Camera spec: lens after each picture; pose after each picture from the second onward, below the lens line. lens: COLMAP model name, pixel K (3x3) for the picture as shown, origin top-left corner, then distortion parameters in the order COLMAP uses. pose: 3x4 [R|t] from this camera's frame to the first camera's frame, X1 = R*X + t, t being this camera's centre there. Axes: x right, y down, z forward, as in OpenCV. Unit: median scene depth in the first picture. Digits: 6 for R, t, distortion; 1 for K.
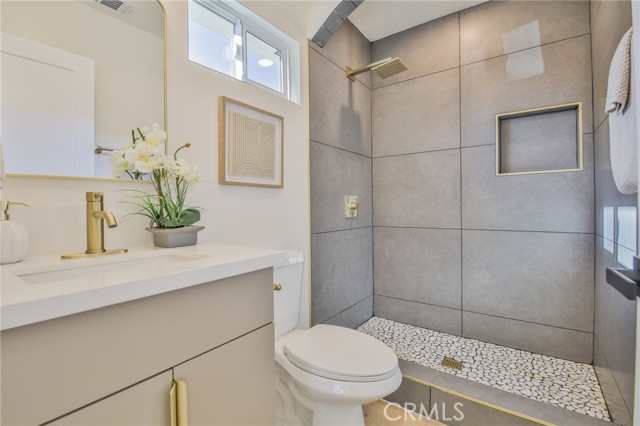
lens RADIAL K [[293.6, 0, 319.4], [0, 293.6, 210.3], [0, 0, 1]] dist [-0.006281, -0.006463]
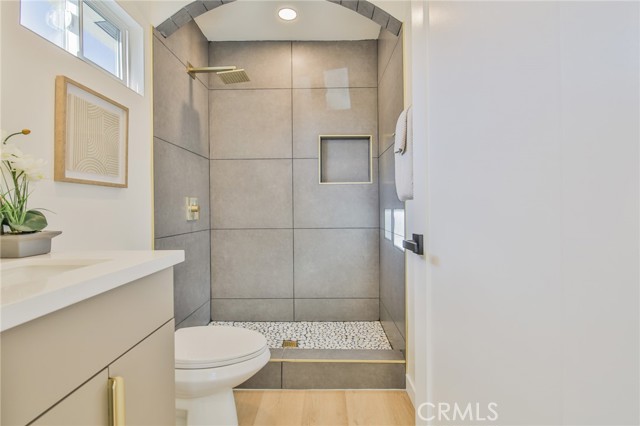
lens RADIAL K [[319.5, 0, 318.6], [0, 319.5, 211.0], [0, 0, 1]] dist [0.000305, -0.001843]
pose [[0.820735, -0.001194, 0.571308, -0.176443], [0.005542, 0.999967, -0.005871, 0.003513], [-0.571282, 0.007985, 0.820715, -0.110102]]
